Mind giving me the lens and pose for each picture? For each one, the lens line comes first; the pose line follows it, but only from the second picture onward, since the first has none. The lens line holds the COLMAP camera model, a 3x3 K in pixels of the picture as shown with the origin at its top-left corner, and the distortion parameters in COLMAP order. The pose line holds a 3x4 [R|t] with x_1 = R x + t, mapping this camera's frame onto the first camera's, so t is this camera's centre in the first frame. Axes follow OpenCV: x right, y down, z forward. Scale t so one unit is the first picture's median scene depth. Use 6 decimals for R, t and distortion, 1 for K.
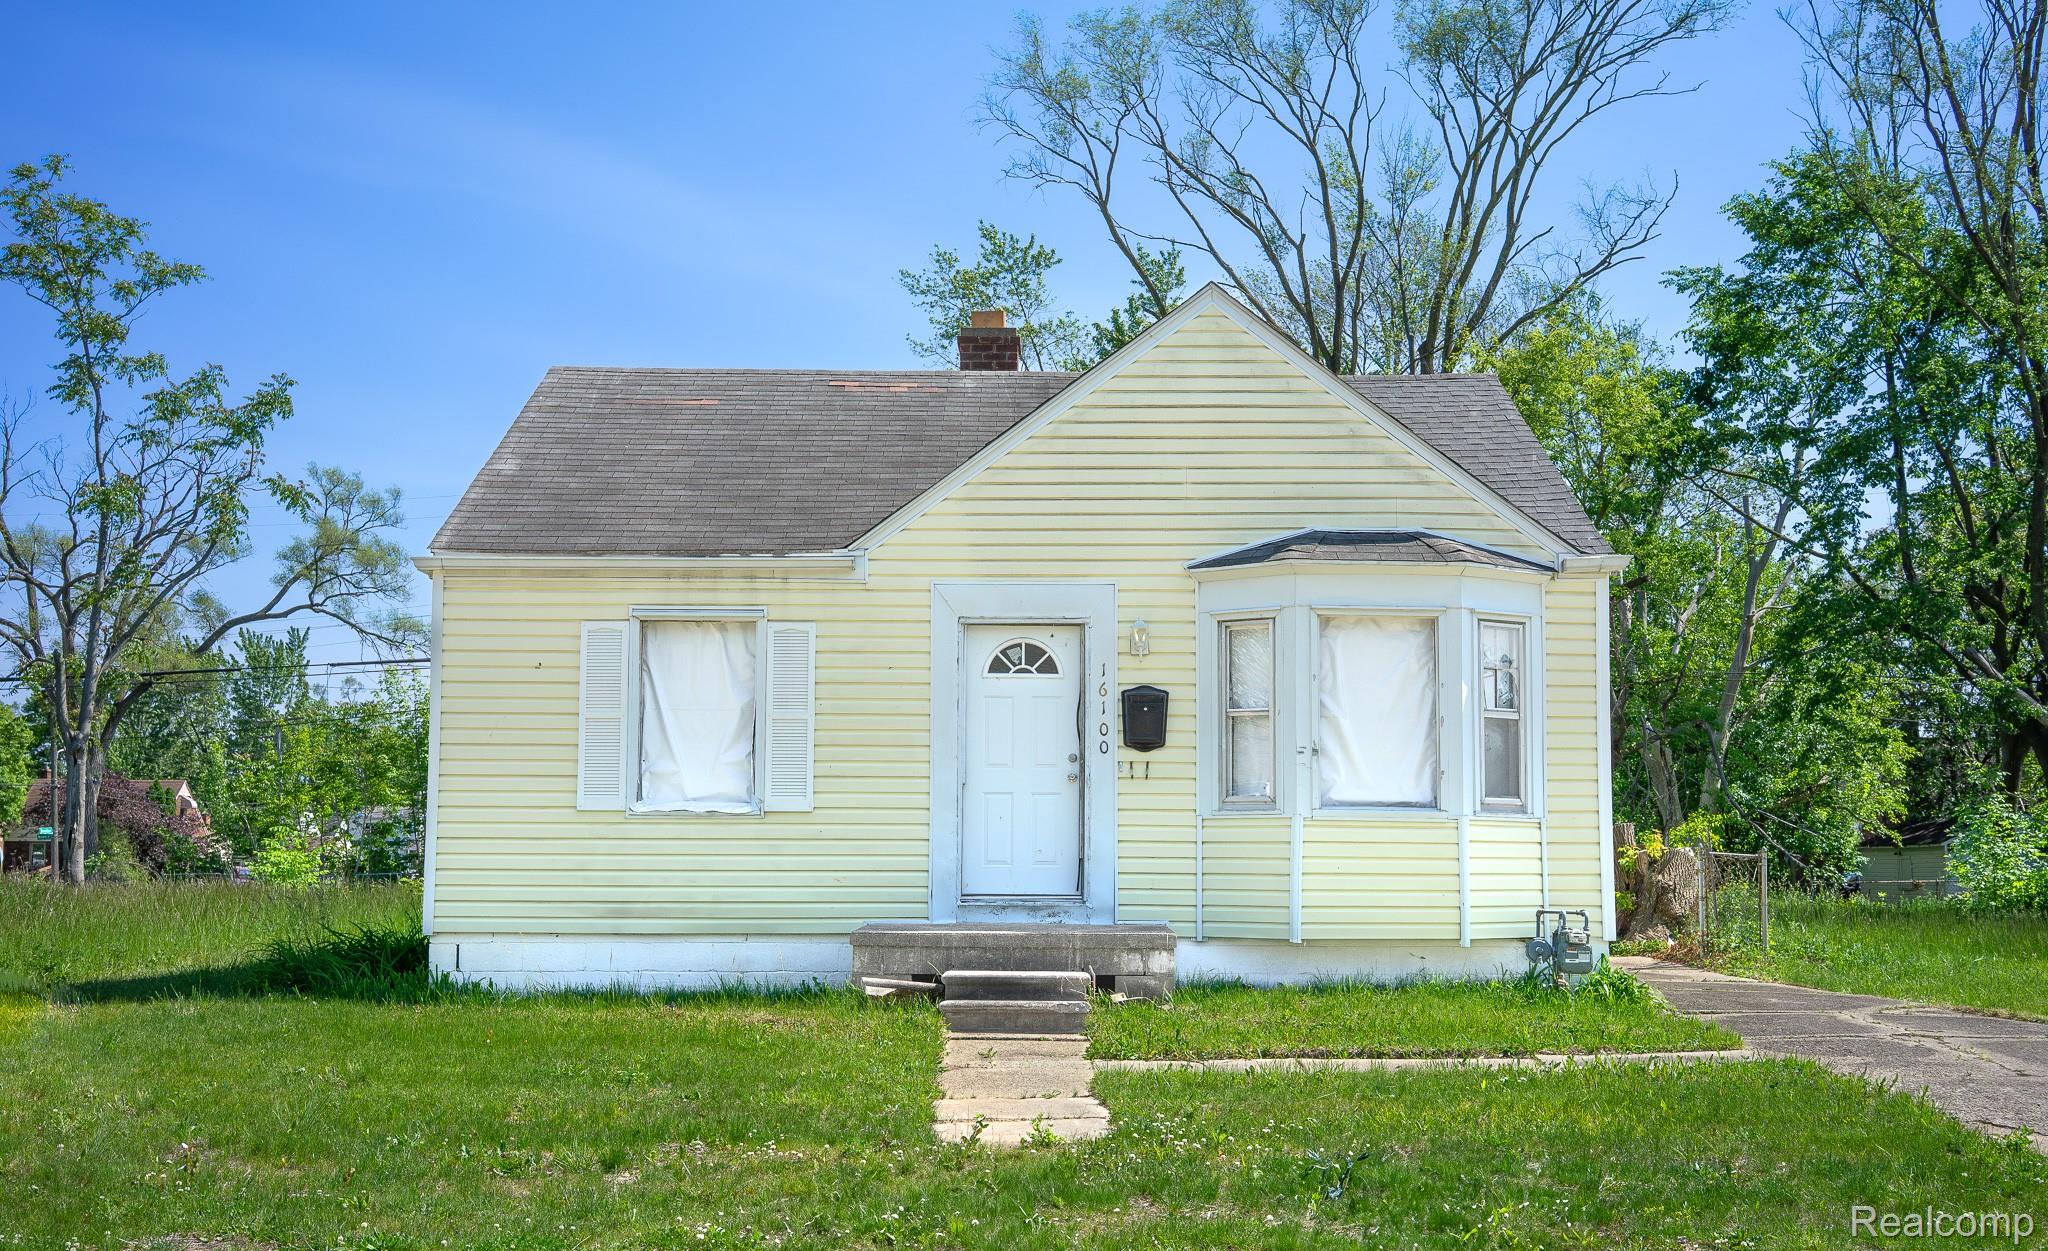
lens RADIAL K [[2040.5, 0, 1022.9], [0, 2040.5, 675.8], [0, 0, 1]] dist [-0.009214, -0.011895]
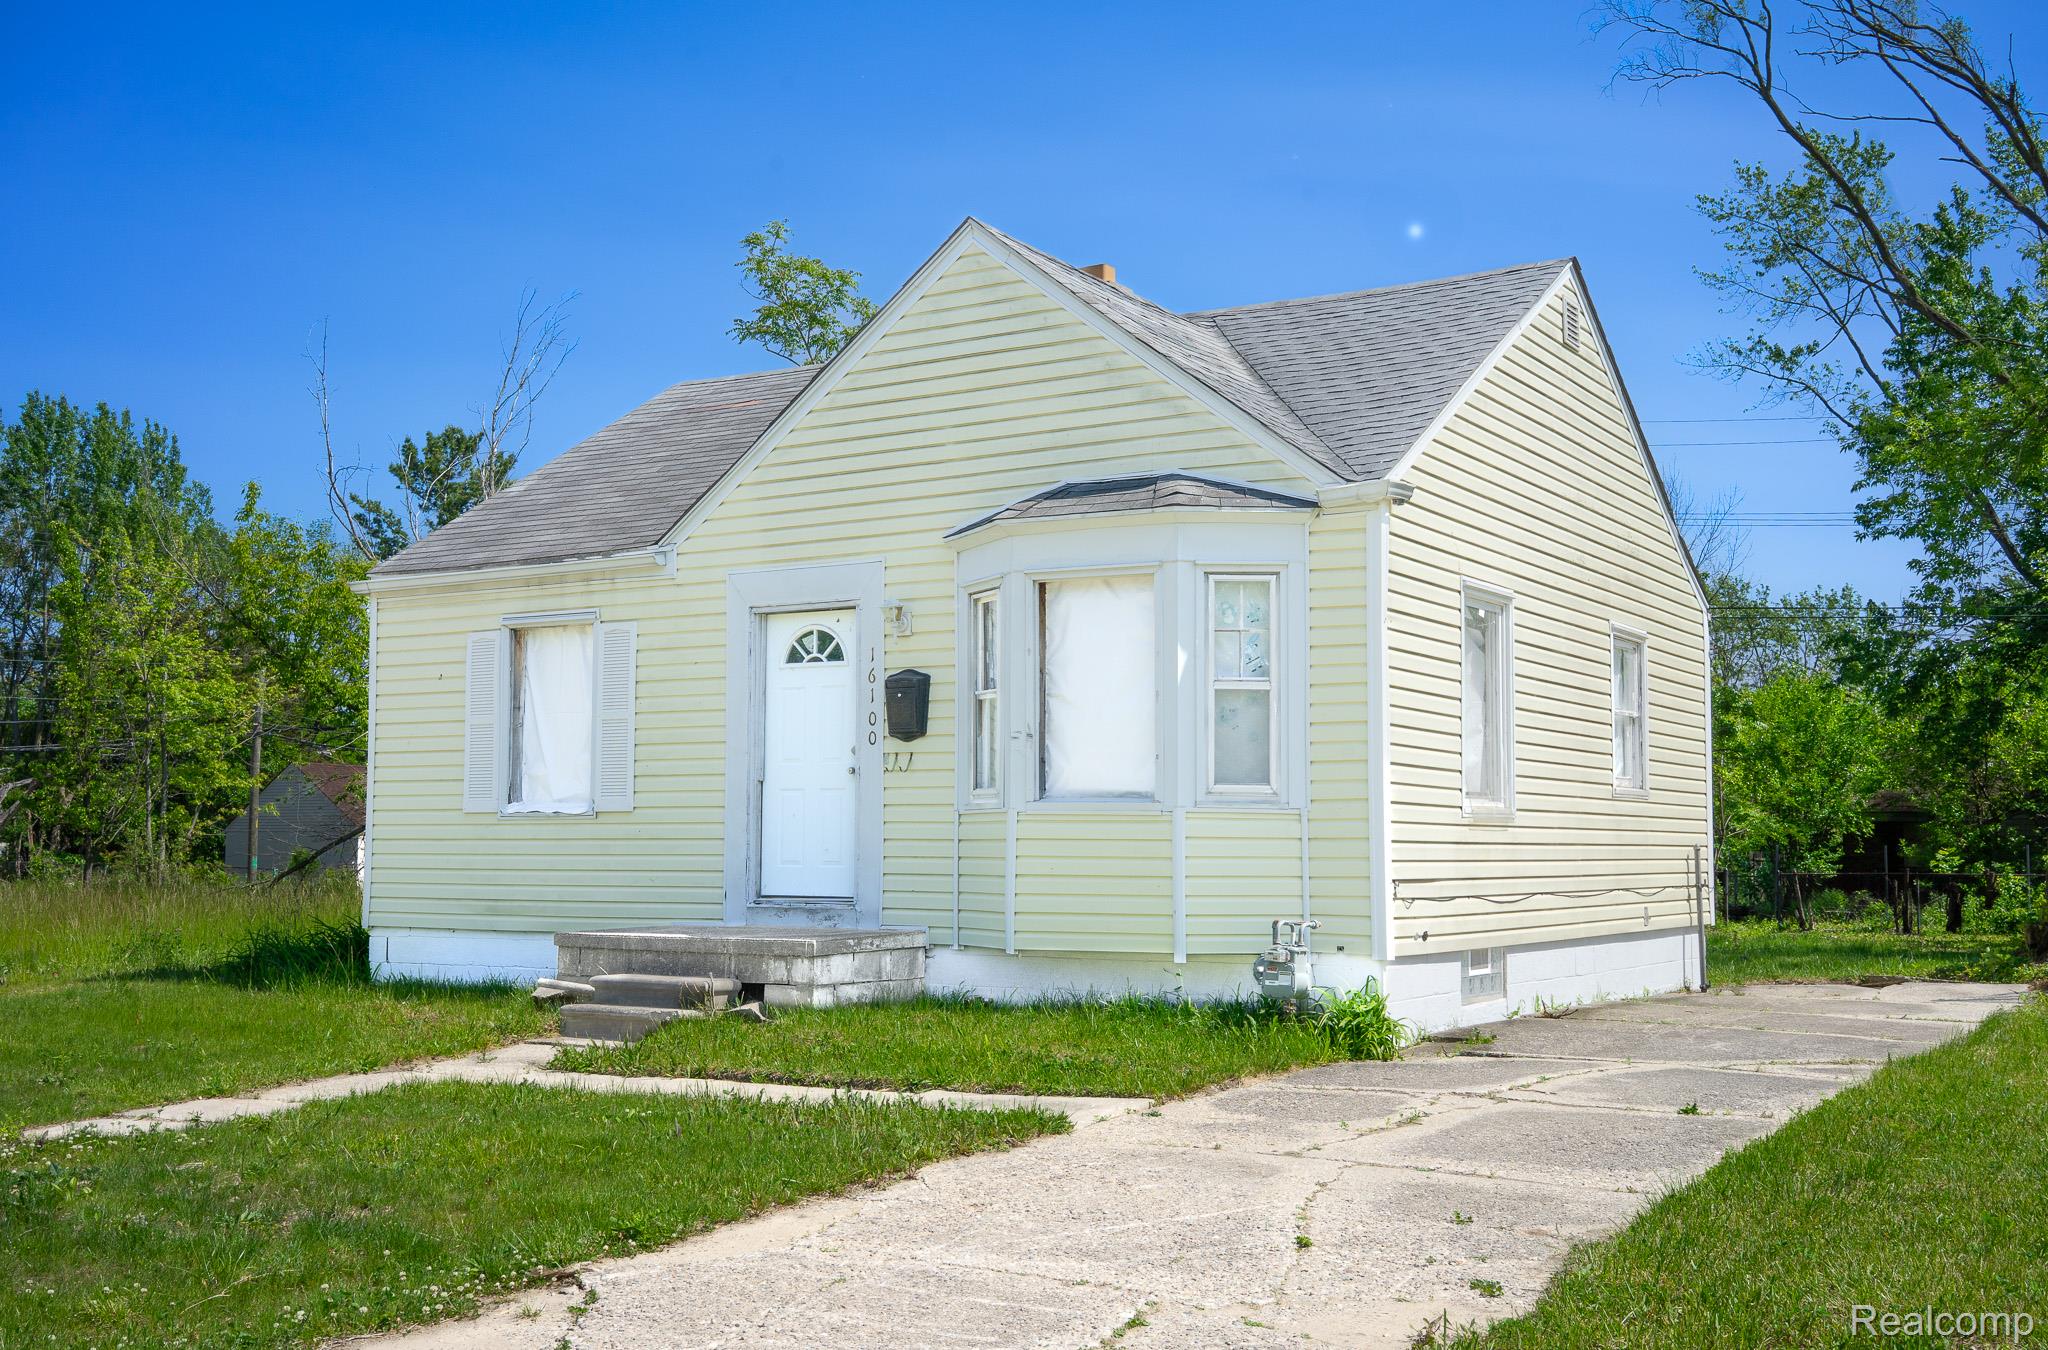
lens RADIAL K [[2109.1, 0, 1024.0], [0, 2109.1, 675.0], [0, 0, 1]] dist [-0.016023, -0.029746]
pose [[0.860643, -0.044864, -0.507228, 0.582777], [0.047439, 0.998843, -0.007855, 0.017156], [0.506993, -0.017302, 0.861776, 0.210463]]
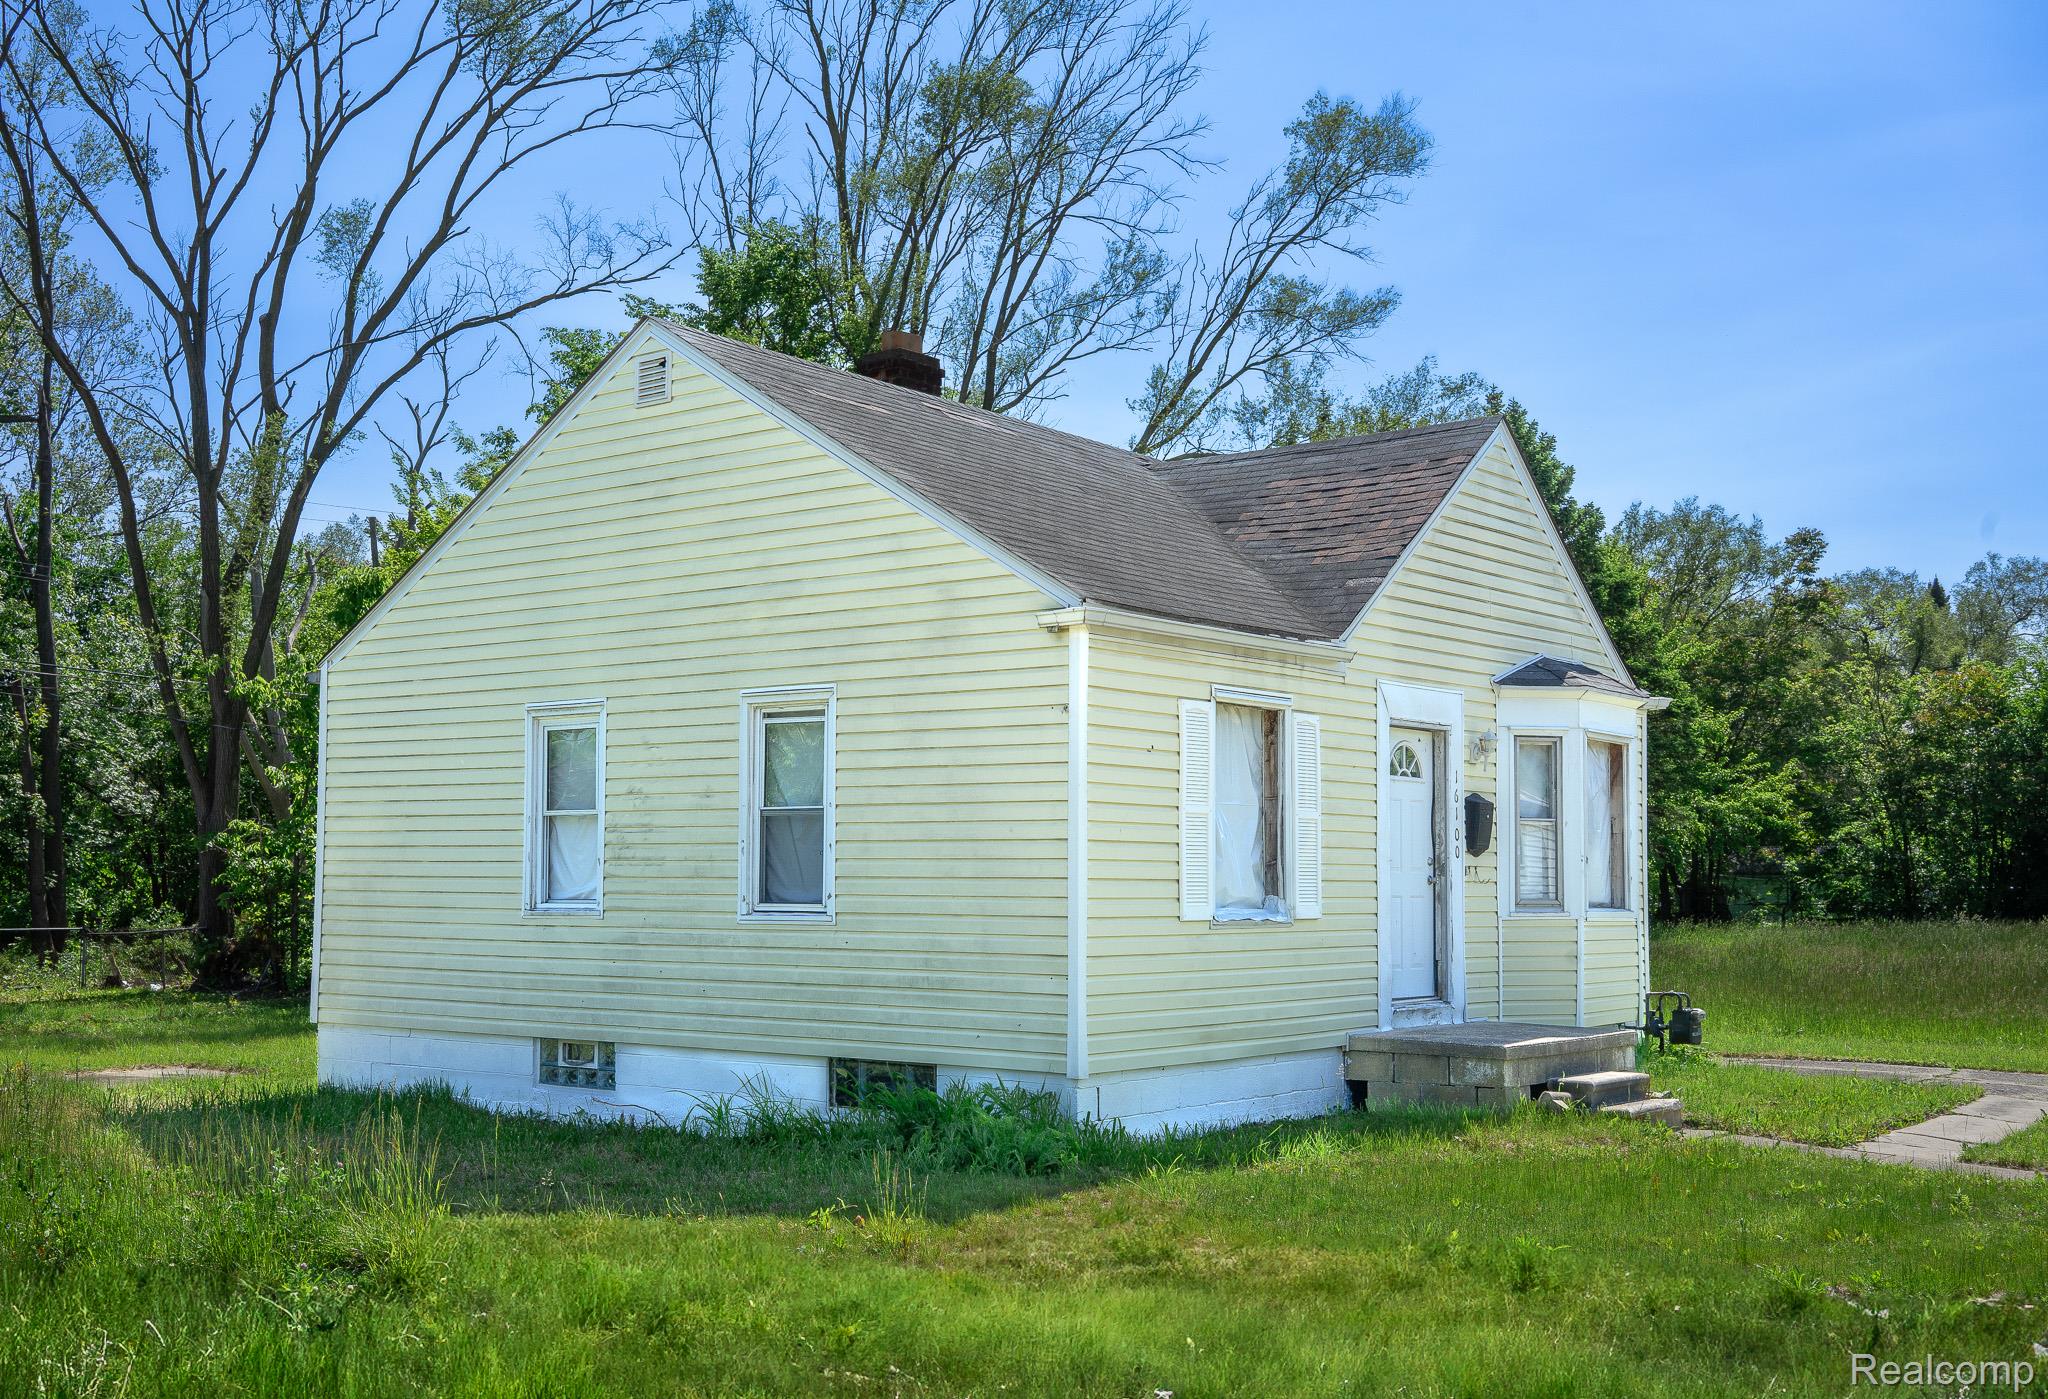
lens RADIAL K [[2272.4, 0, 1024.0], [0, 2272.4, 699.5], [0, 0, 1]] dist [0.011283, 0.002406]
pose [[0.589369, 0.060836, 0.805570, -1.021889], [-0.071482, 0.997176, -0.023008, 0.000015], [-0.804696, -0.044023, 0.592053, 0.495216]]
